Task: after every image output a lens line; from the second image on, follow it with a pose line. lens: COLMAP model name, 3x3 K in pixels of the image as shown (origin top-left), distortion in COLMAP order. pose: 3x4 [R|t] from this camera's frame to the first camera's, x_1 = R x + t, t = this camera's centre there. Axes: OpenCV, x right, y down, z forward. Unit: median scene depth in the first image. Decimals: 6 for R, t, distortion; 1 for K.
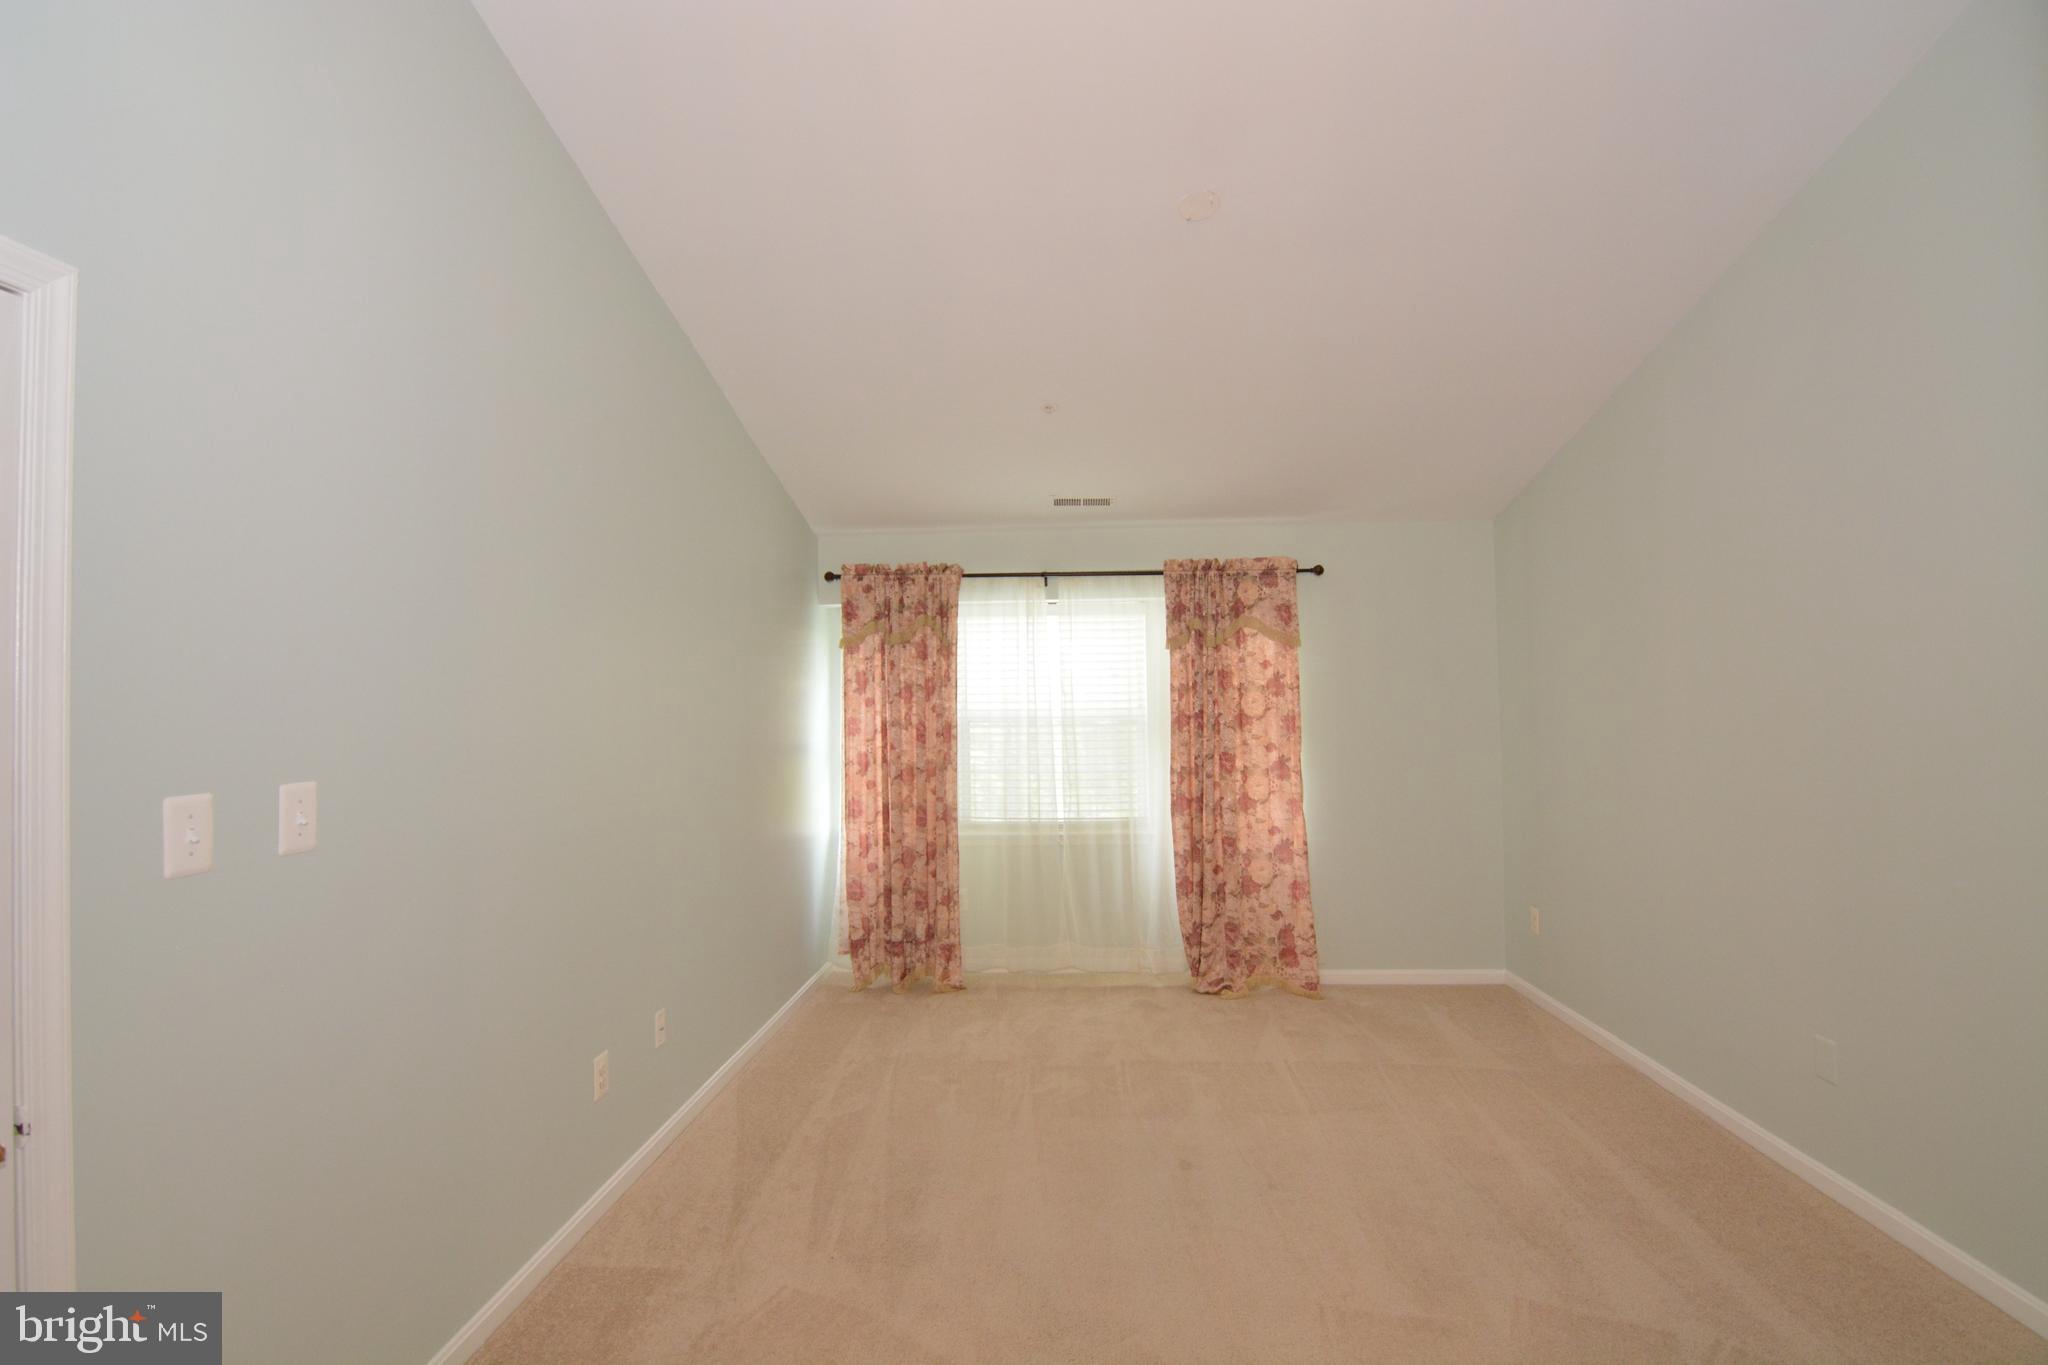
lens RADIAL K [[984.2, 0, 1017.6], [0, 984.2, 679.1], [0, 0, 1]] dist [-0.003126, -0.015012]
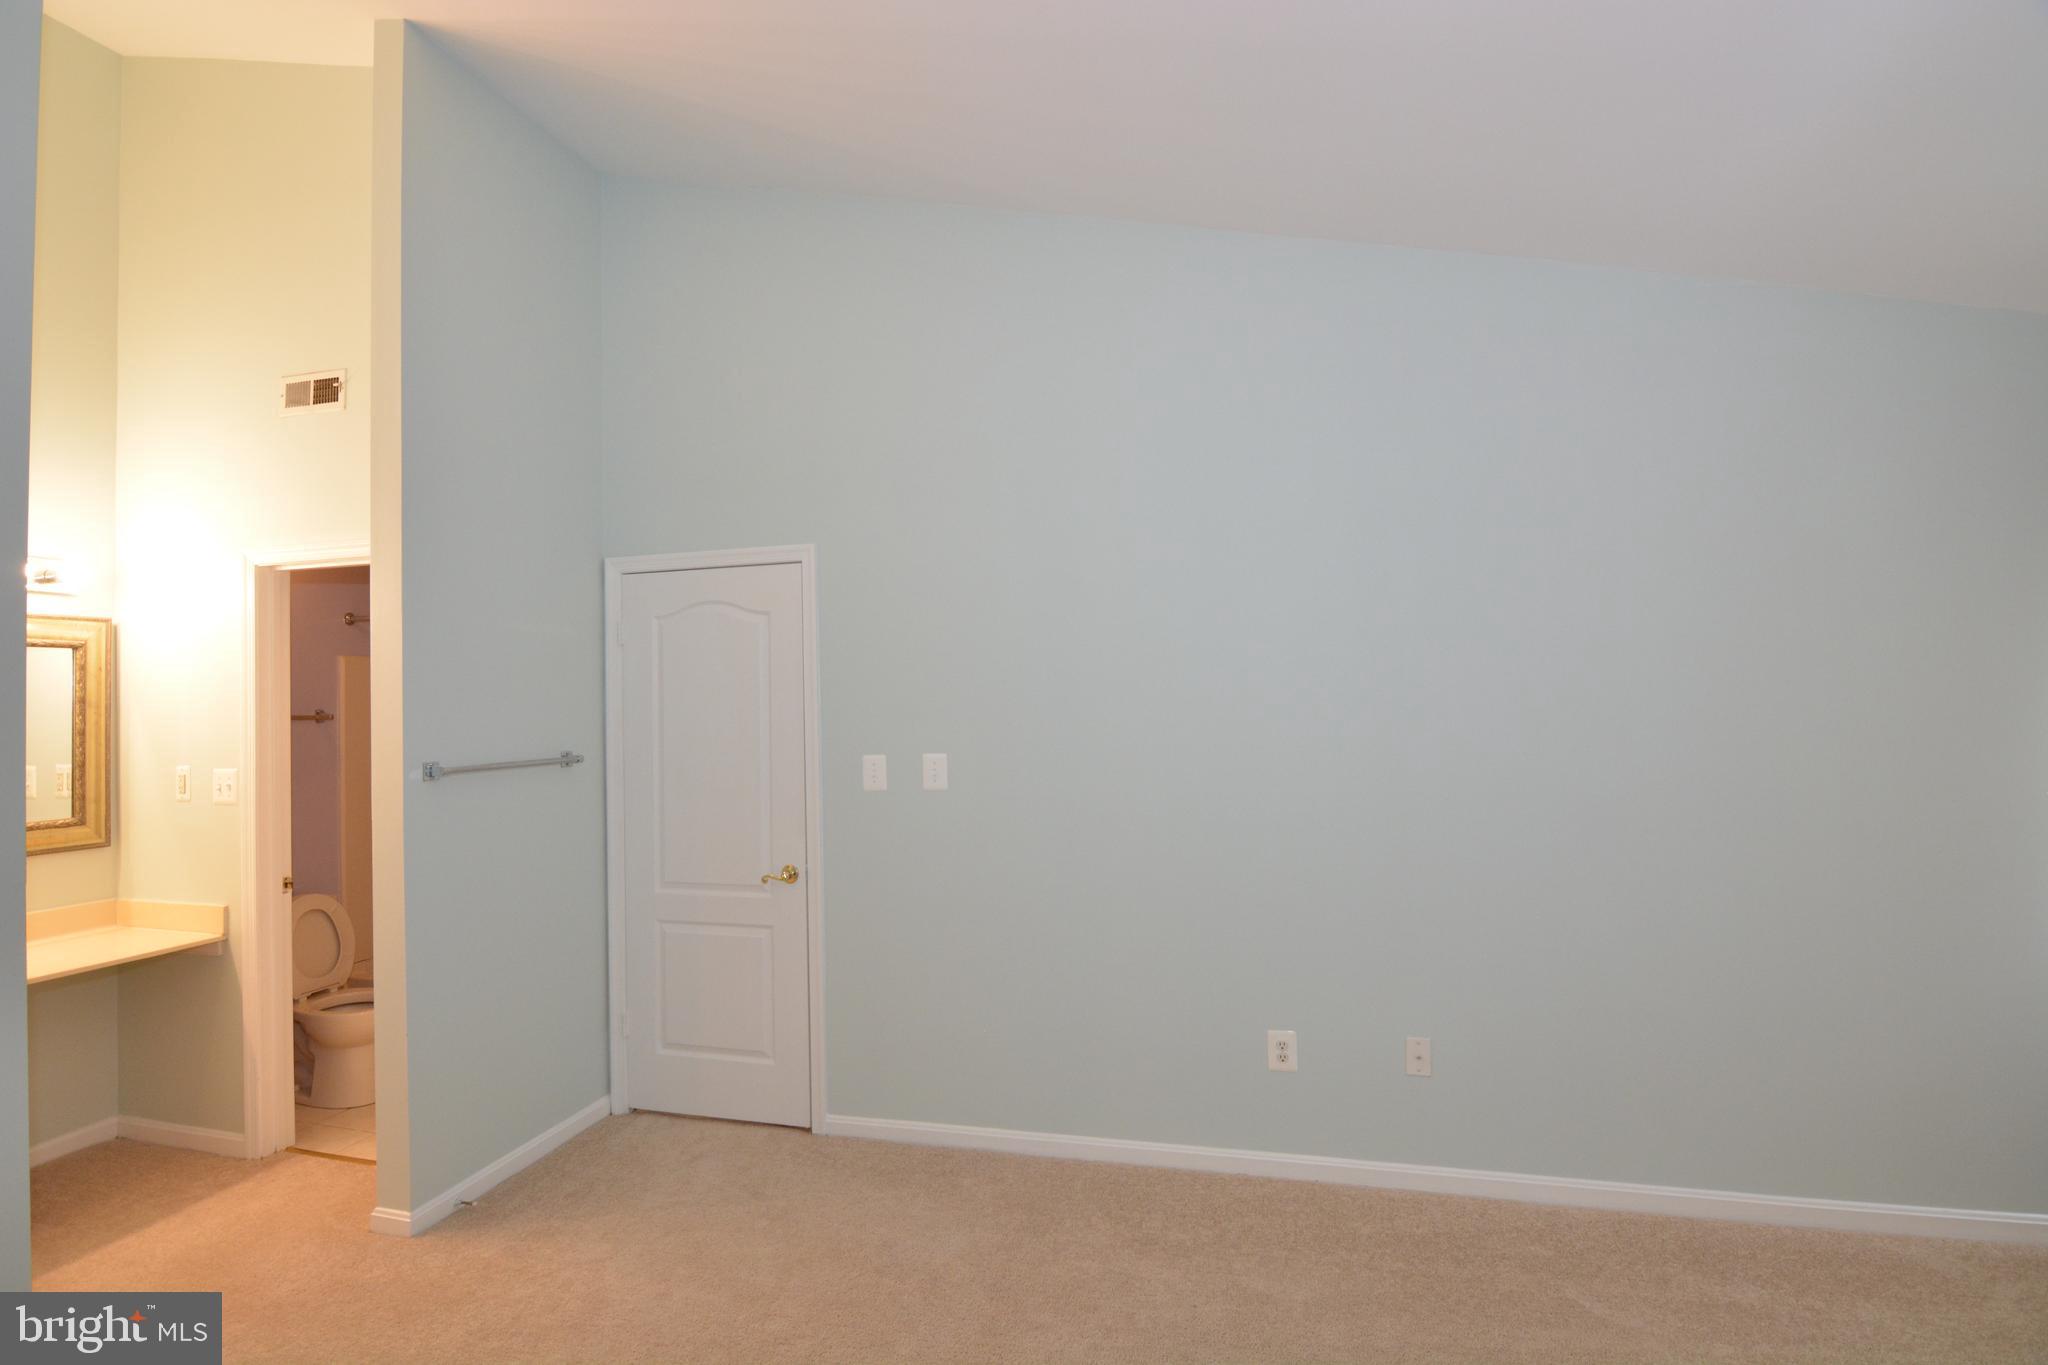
lens RADIAL K [[996.1, 0, 1018.0], [0, 996.1, 674.4], [0, 0, 1]] dist [-0.001991, -0.014113]
pose [[-0.197177, -0.002462, -0.980365, 0.392197], [0.055768, 0.998349, -0.013723, -0.004610], [0.978781, -0.057379, -0.196714, 0.535520]]
